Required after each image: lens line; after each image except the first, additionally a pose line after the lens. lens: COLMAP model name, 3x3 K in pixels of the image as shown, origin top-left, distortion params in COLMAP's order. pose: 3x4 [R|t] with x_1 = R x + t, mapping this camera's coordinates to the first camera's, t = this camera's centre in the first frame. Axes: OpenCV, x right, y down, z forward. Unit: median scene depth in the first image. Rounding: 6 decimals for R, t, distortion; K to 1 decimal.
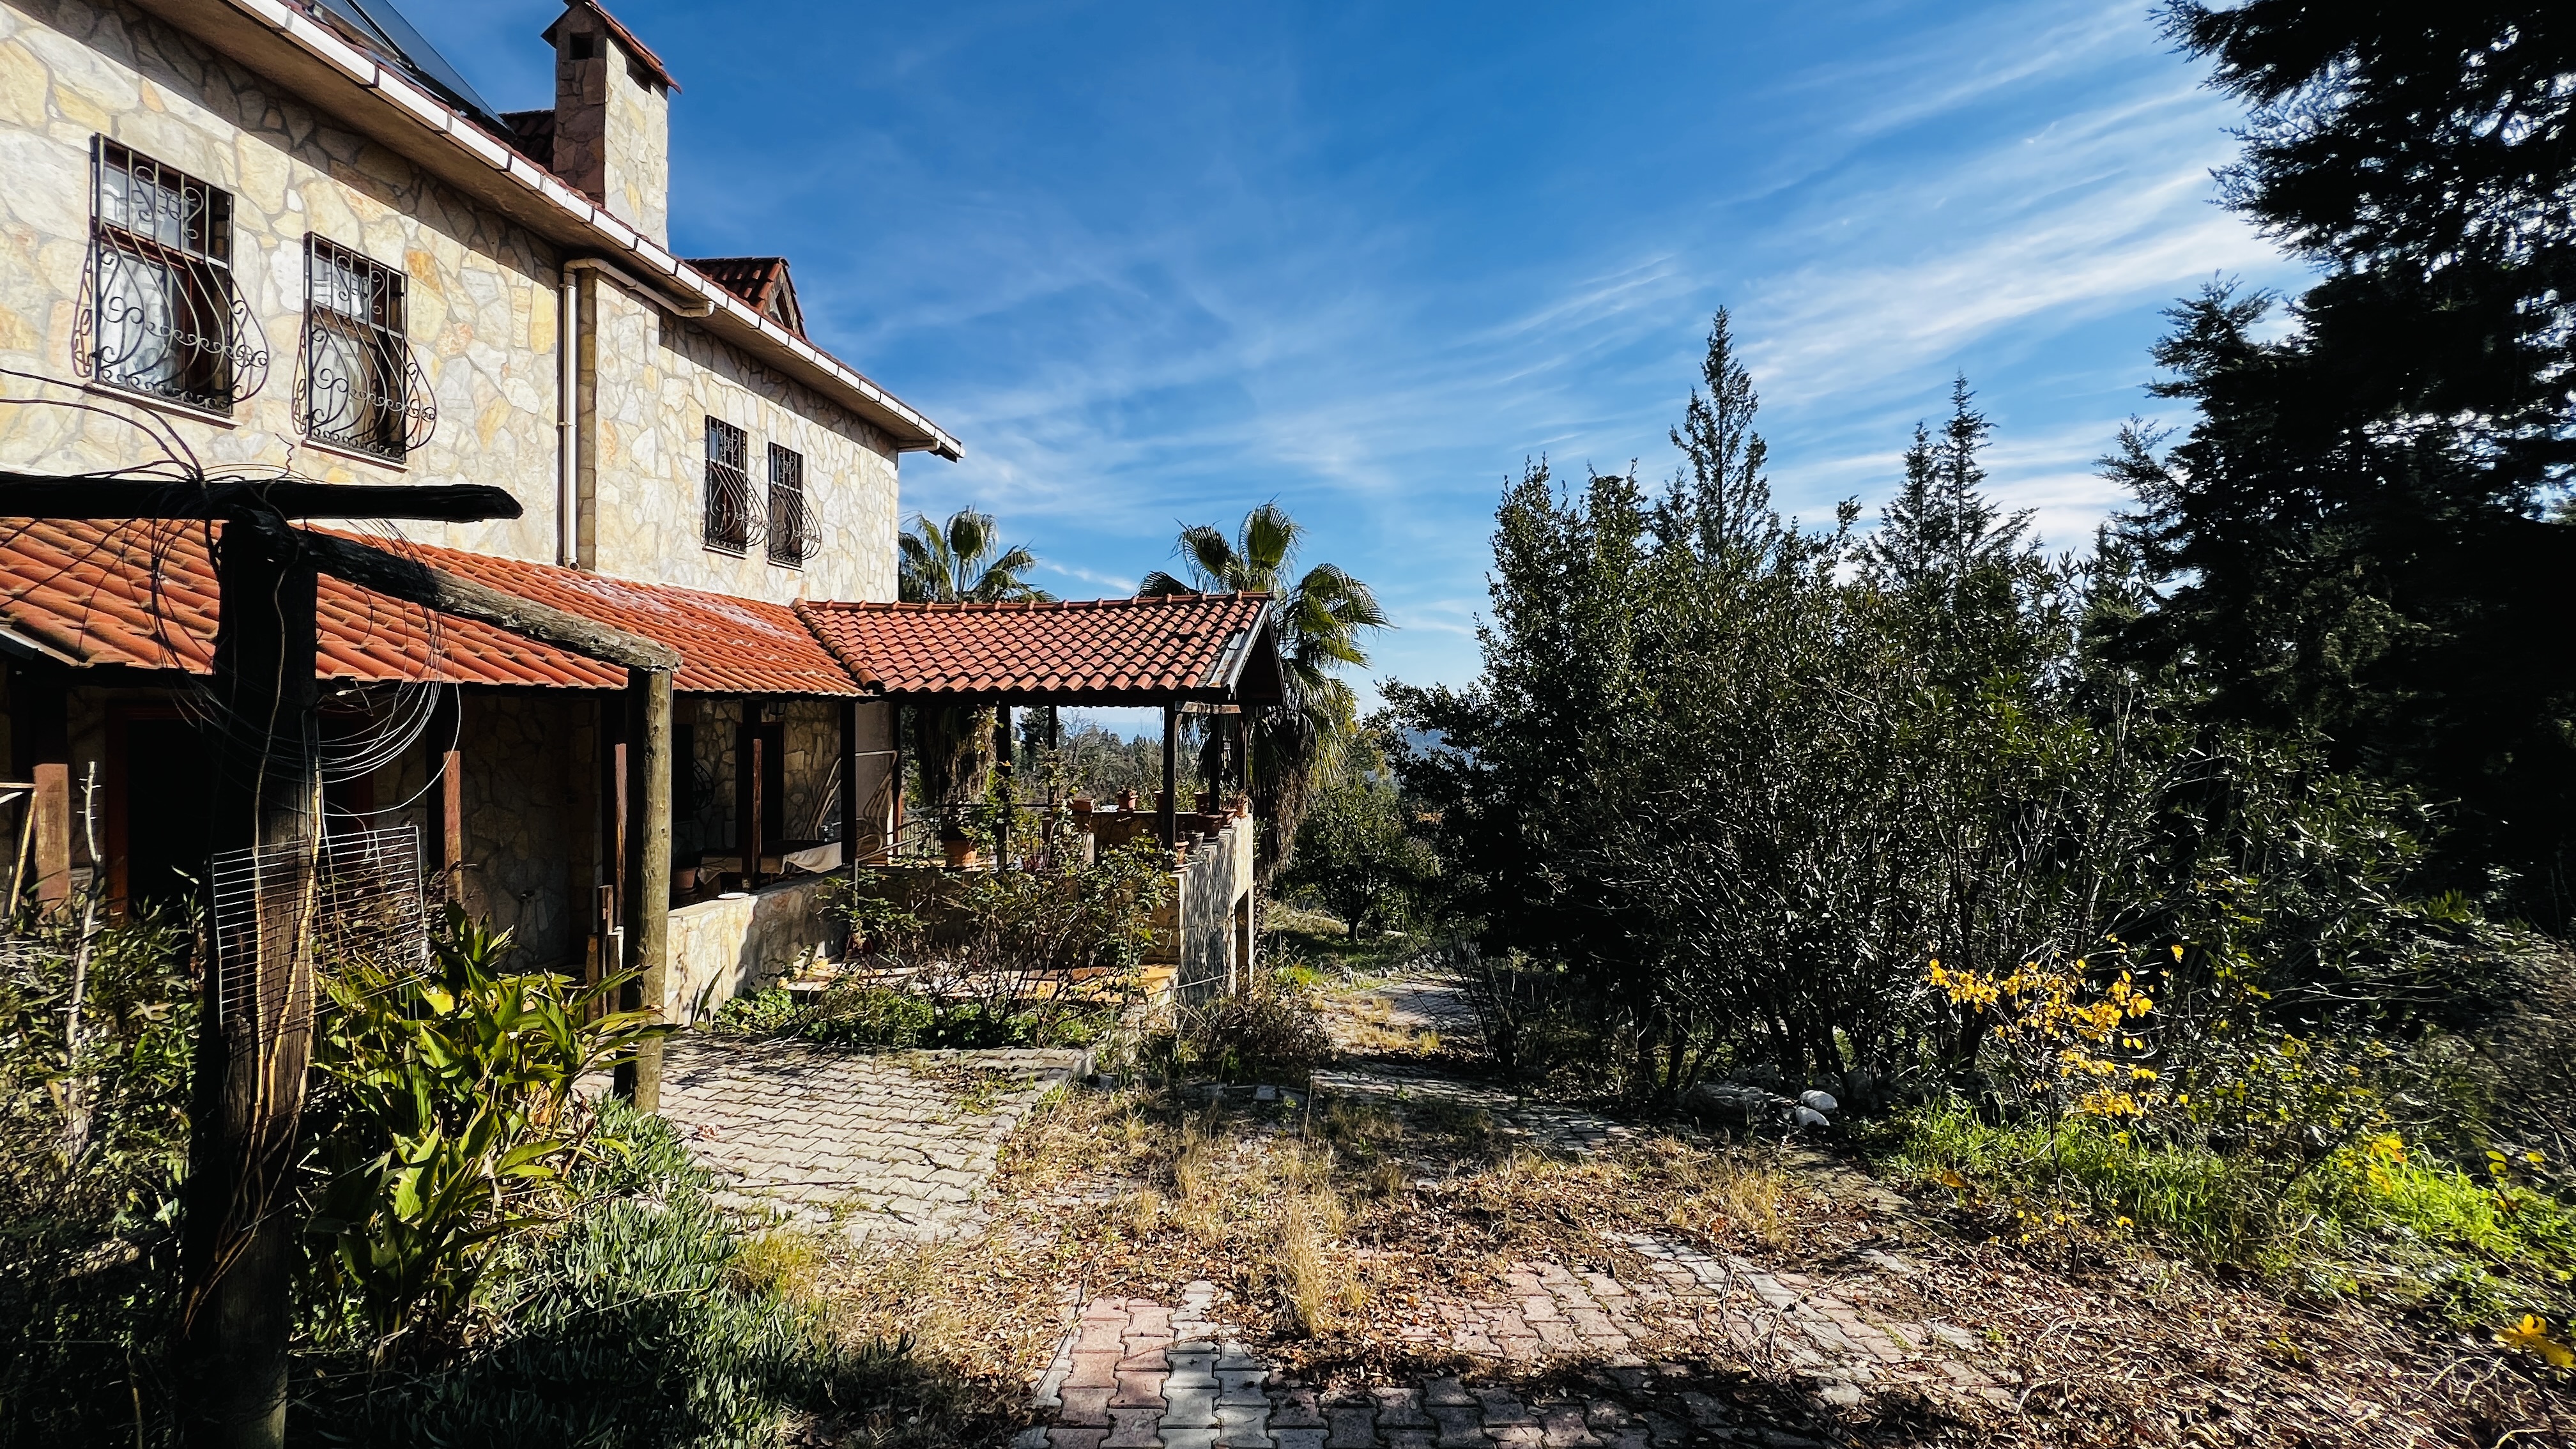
lens RADIAL K [[1023.0, 0, 1276.1], [0, 1023.0, 724.2], [0, 0, 1]] dist [-0.003445, 0.000005]
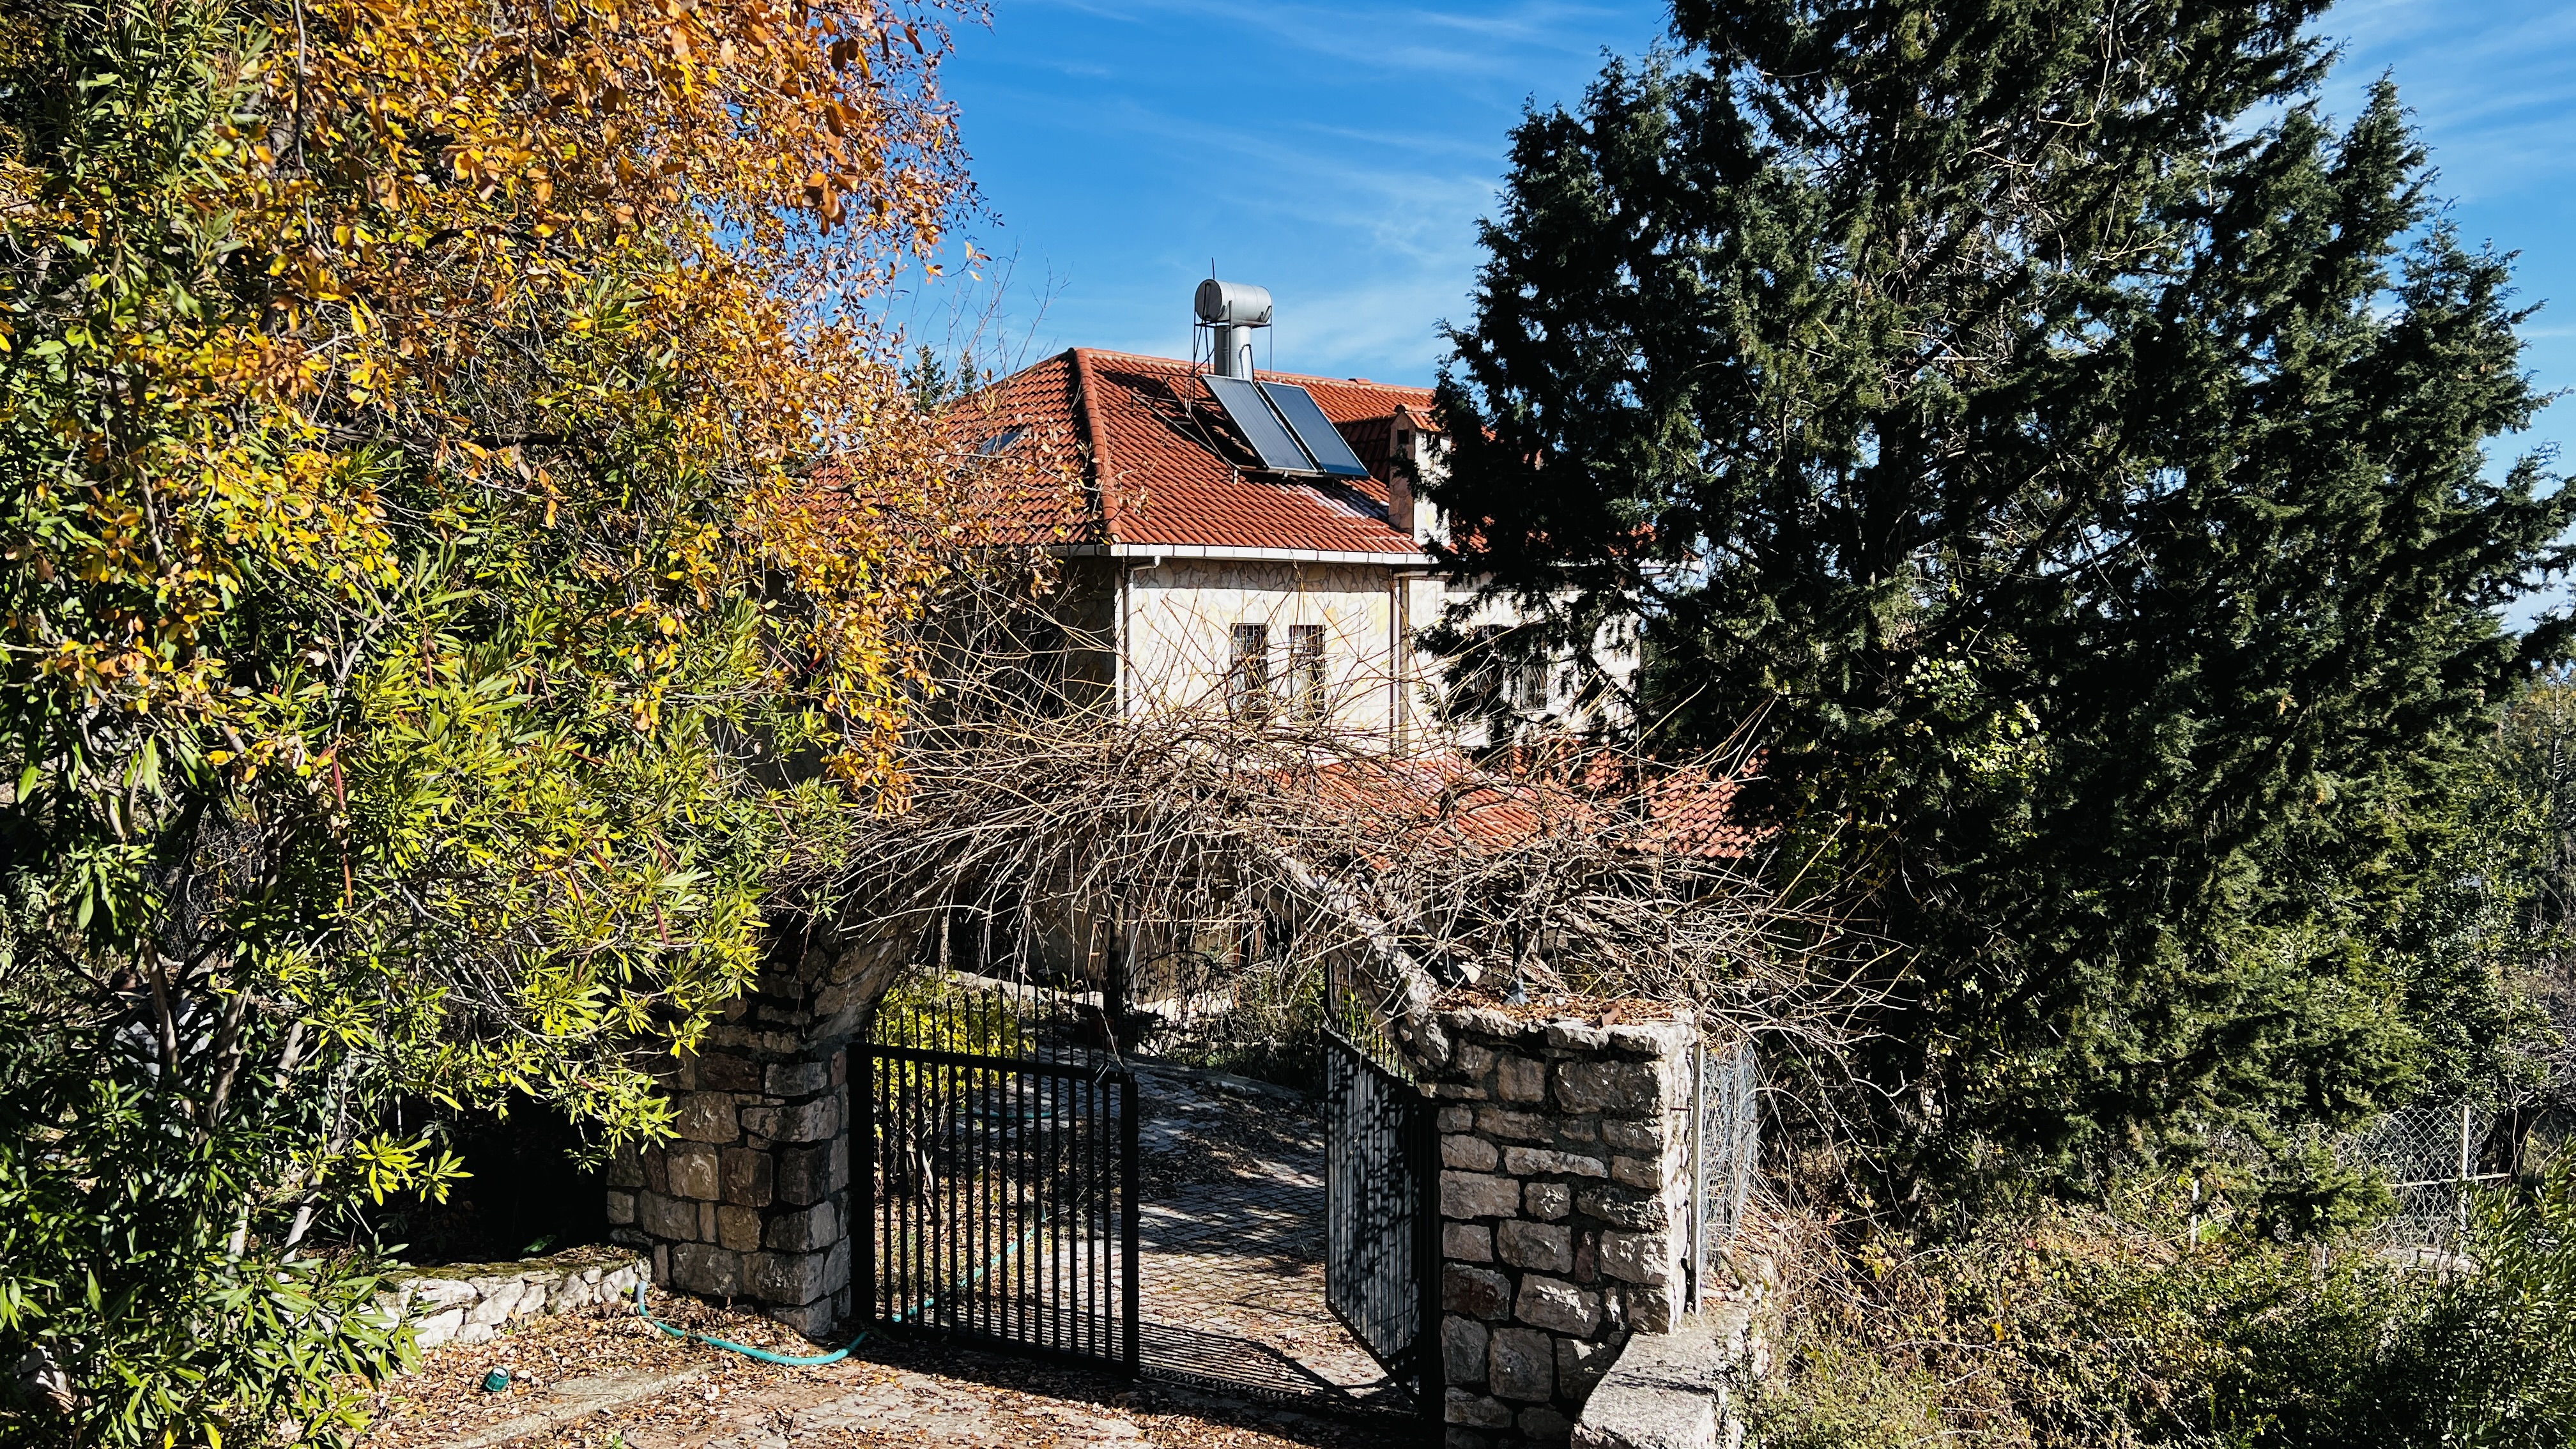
lens RADIAL K [[1913.1, 0, 1290.4], [0, 1913.1, 733.8], [0, 0, 1]] dist [0.006963, -0.001097]
pose [[0.782202, 0.039001, -0.621803, 1.164195], [-0.003020, 0.998264, 0.058814, -0.385941], [0.623017, -0.044127, 0.780962, -1.613370]]
